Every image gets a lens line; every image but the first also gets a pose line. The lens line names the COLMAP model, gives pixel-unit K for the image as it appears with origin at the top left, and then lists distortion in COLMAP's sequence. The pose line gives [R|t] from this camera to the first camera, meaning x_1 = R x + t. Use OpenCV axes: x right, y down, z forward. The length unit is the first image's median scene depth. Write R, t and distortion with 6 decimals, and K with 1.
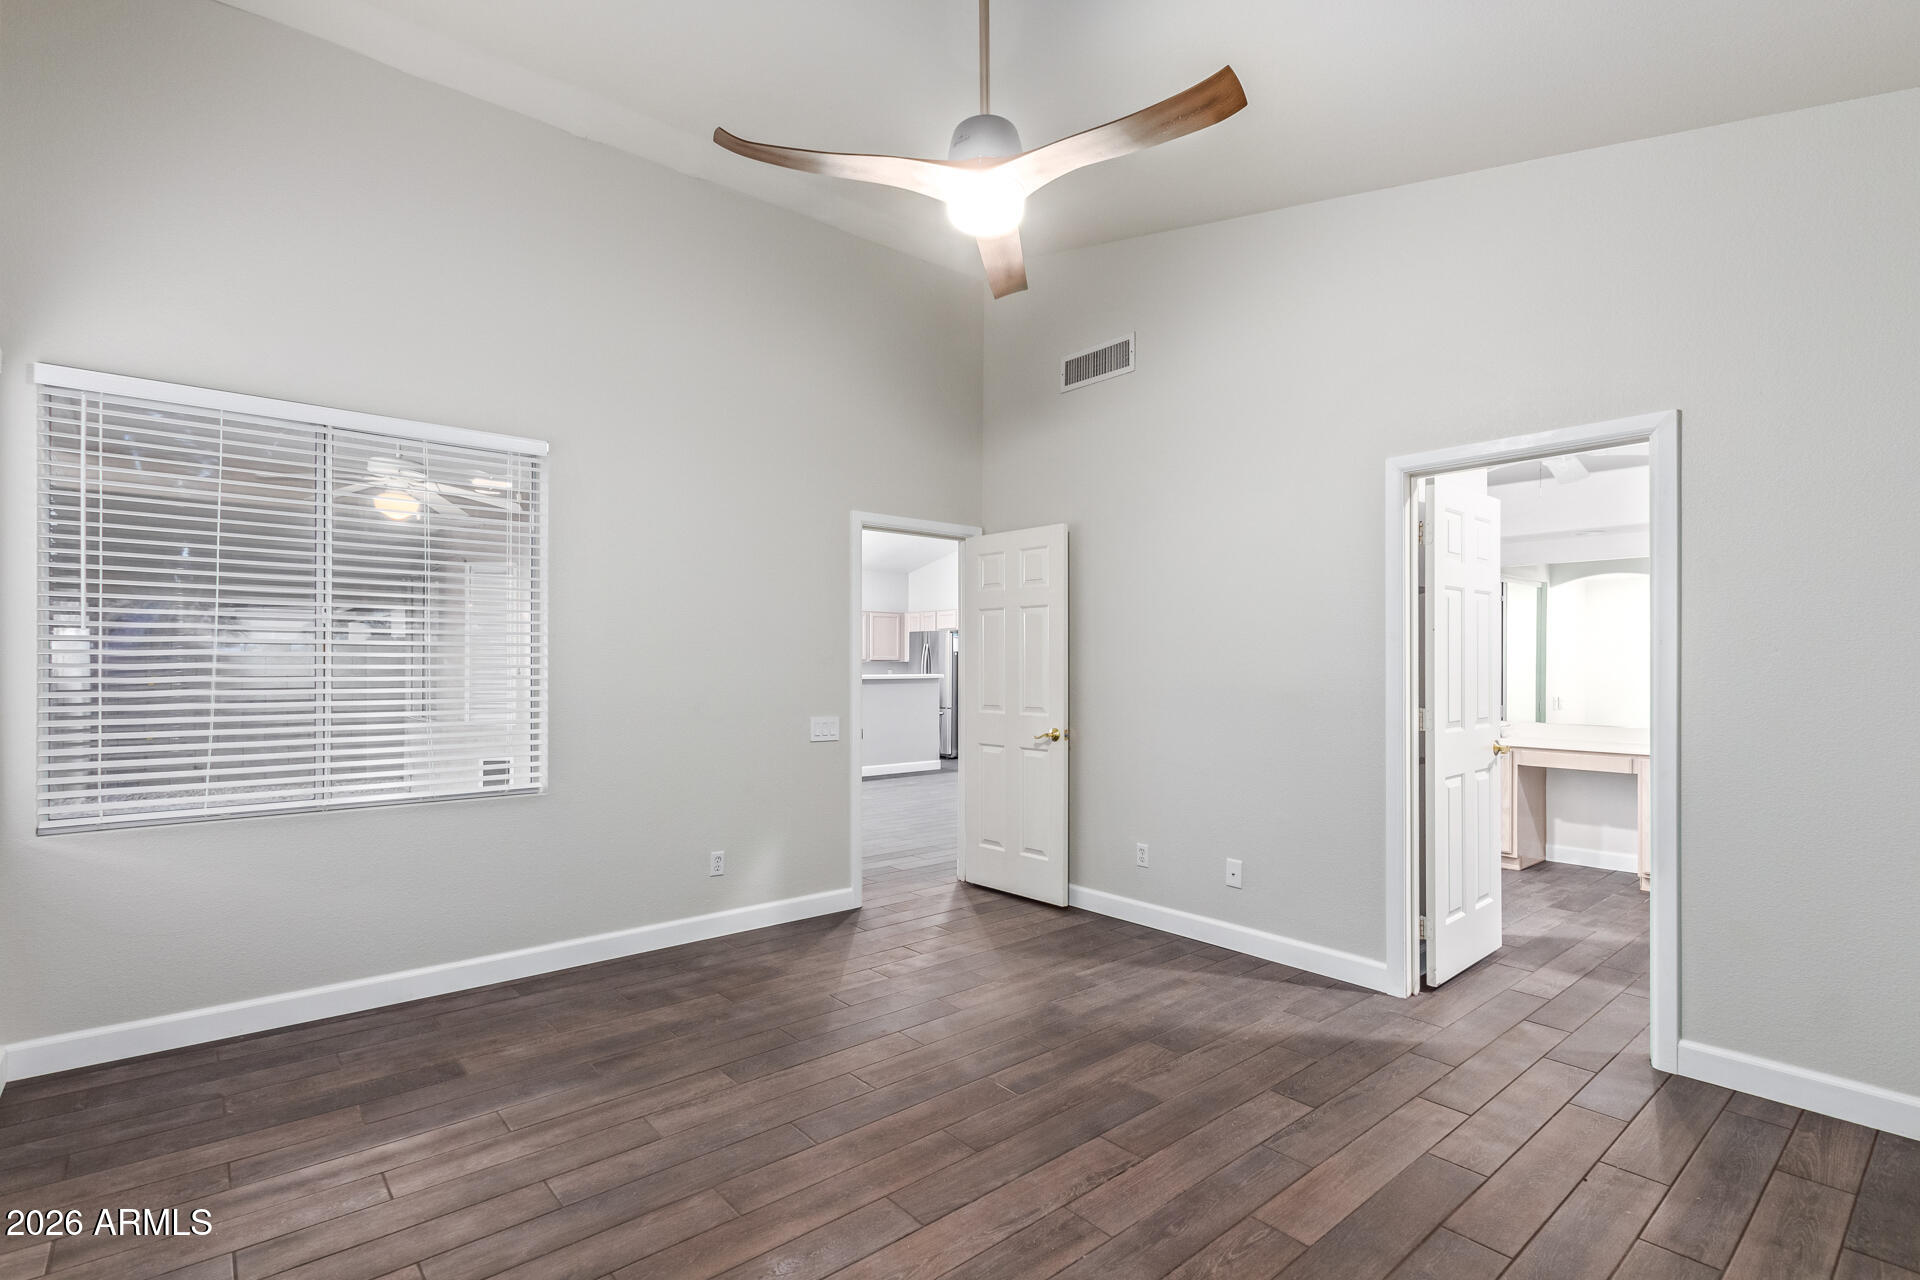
lens RADIAL K [[892.3, 0, 961.0], [0, 892.3, 638.2], [0, 0, 1]] dist [0.005378, -0.003819]
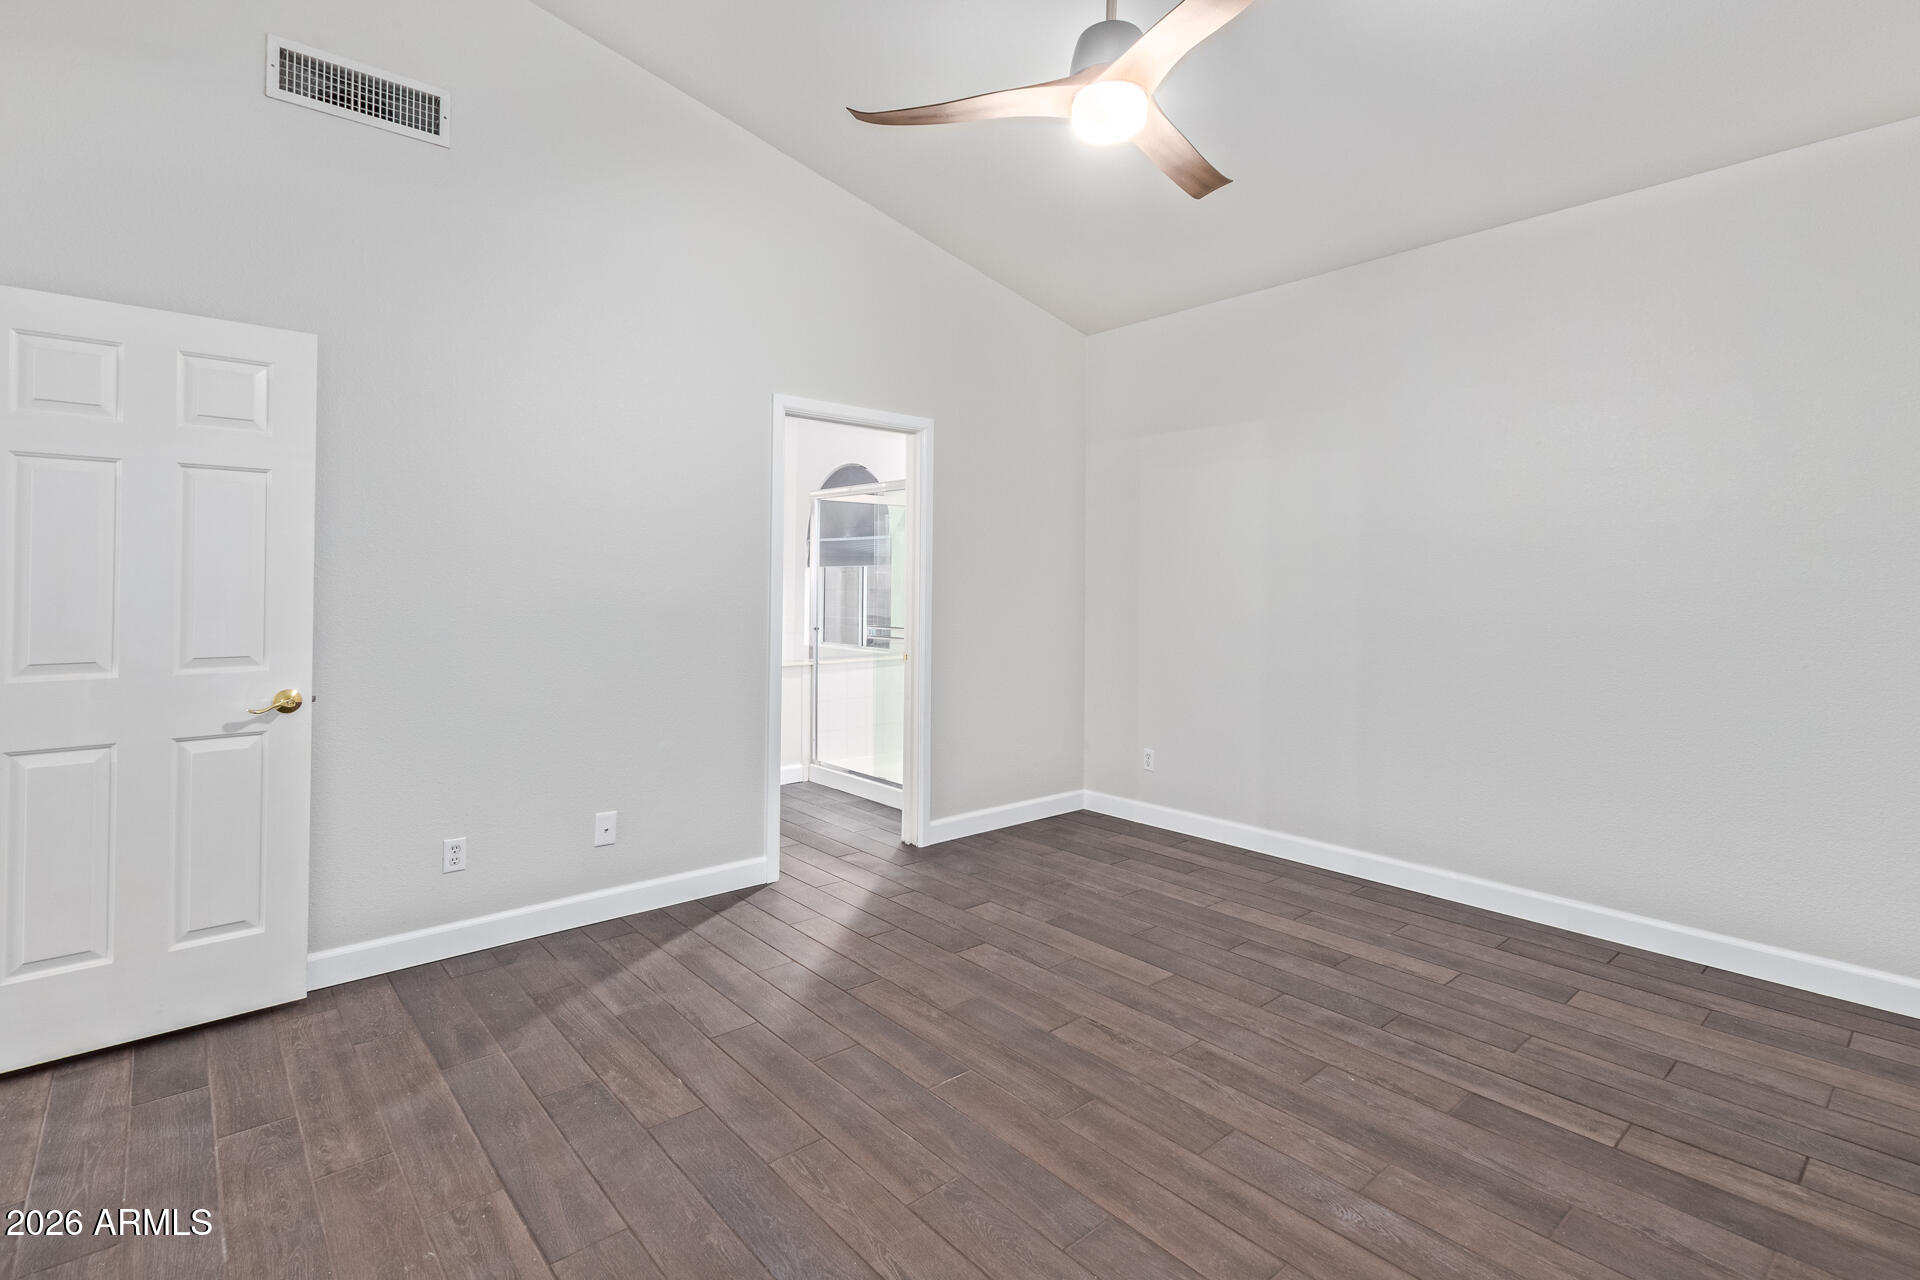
lens RADIAL K [[892.3, 0, 973.3], [0, 892.3, 558.2], [0, 0, 1]] dist [0.005378, -0.003819]
pose [[-0.009945, 0.028920, 0.999532, -0.750146], [-0.038606, 0.998825, -0.029284, 0.027238], [-0.999205, -0.038879, -0.008817, 0.920251]]
